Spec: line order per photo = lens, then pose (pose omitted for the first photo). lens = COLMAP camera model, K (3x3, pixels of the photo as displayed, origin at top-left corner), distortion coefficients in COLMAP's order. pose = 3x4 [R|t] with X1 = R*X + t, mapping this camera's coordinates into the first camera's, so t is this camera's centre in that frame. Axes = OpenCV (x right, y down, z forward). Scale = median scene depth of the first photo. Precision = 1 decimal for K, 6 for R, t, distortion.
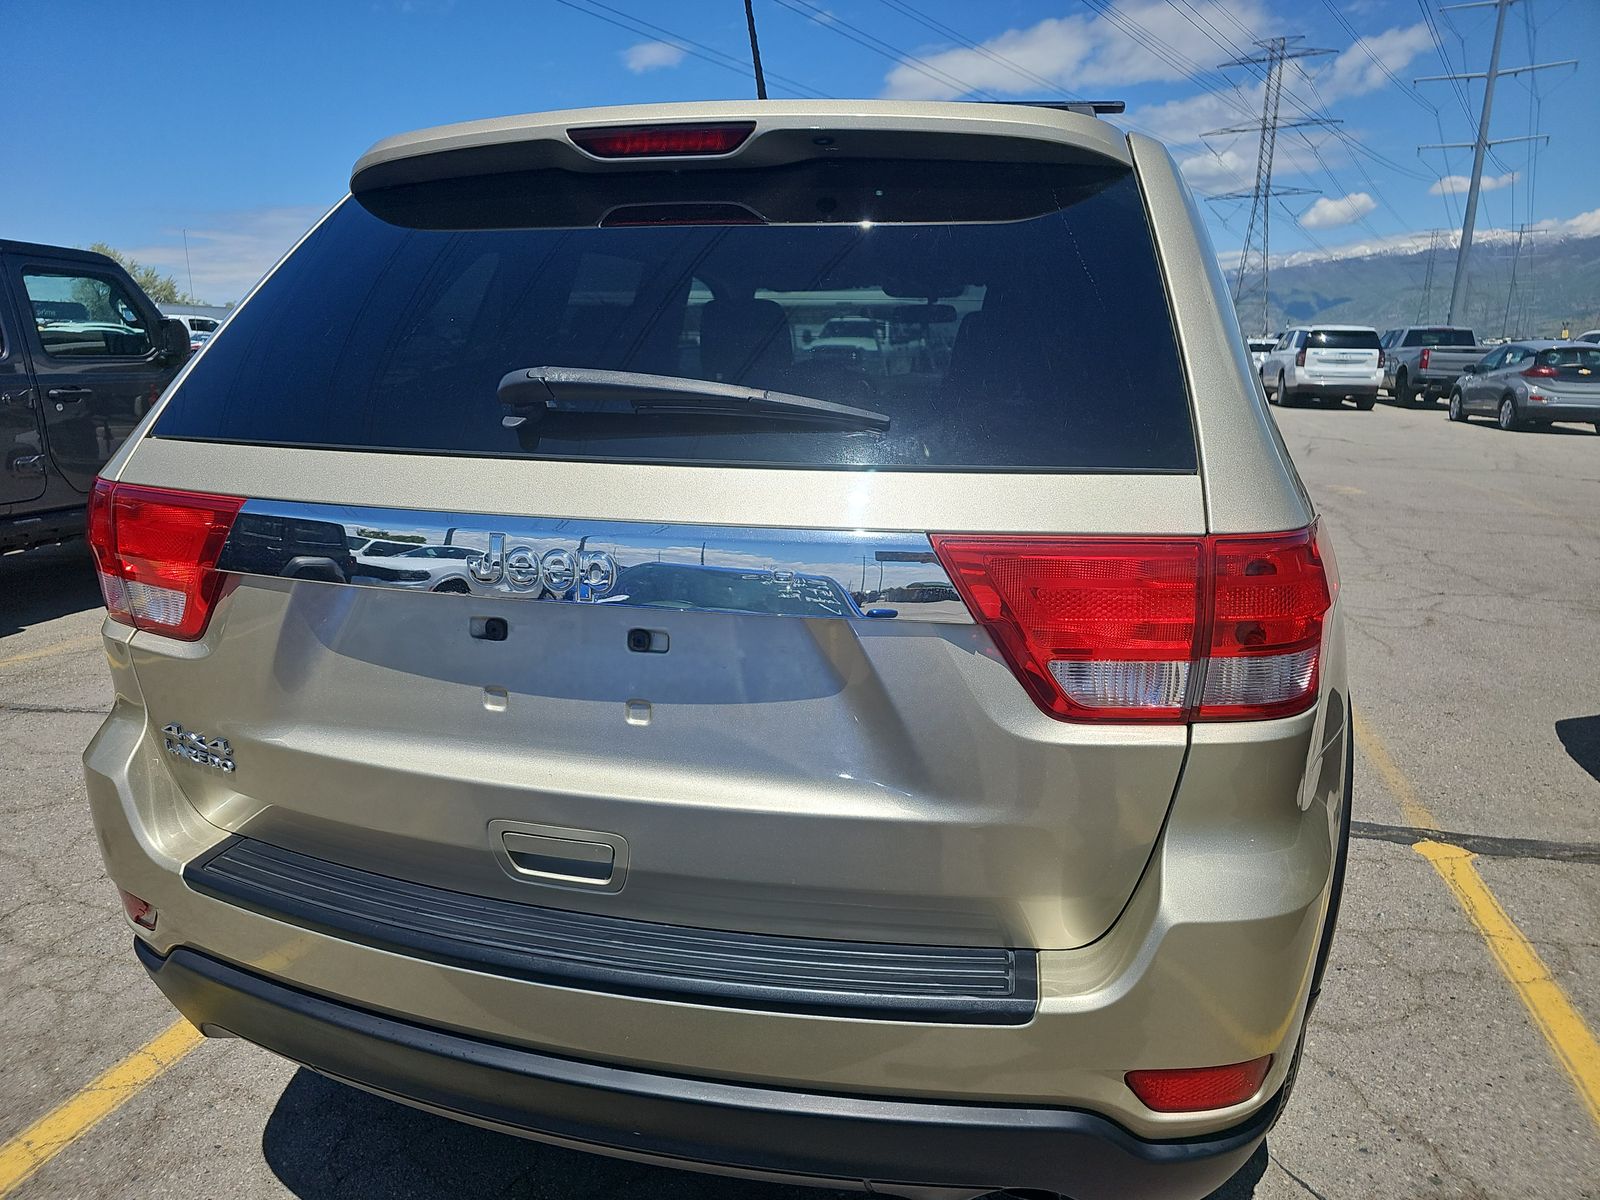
lens RADIAL K [[1061.4, 0, 800.3], [0, 1061.4, 595.5], [0, 0, 1]] dist [0.023863, -0.002893]
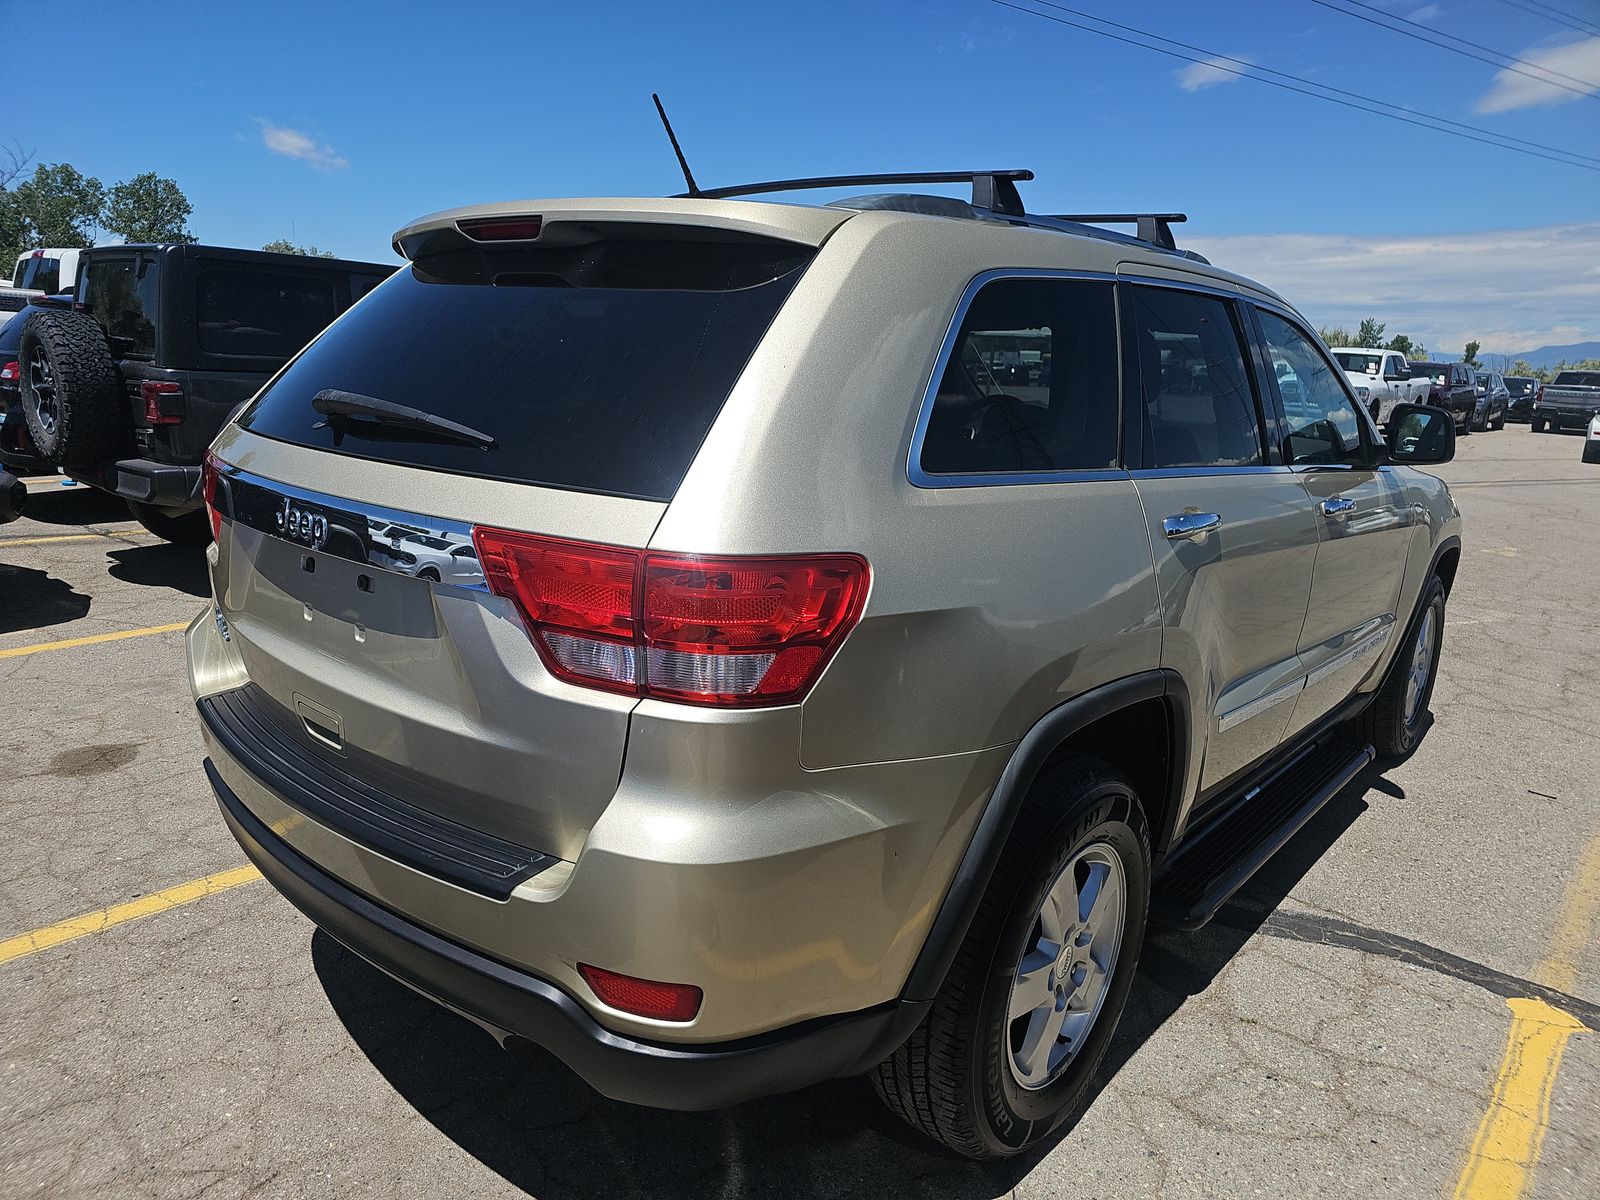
lens RADIAL K [[1061.4, 0, 799.9], [0, 1061.4, 603.4], [0, 0, 1]] dist [0.023863, -0.002893]
pose [[0.893155, 0.127902, -0.431179, 0.881188], [-0.134292, 0.990817, 0.015733, -0.028169], [0.429232, 0.043852, 0.902129, -0.041803]]
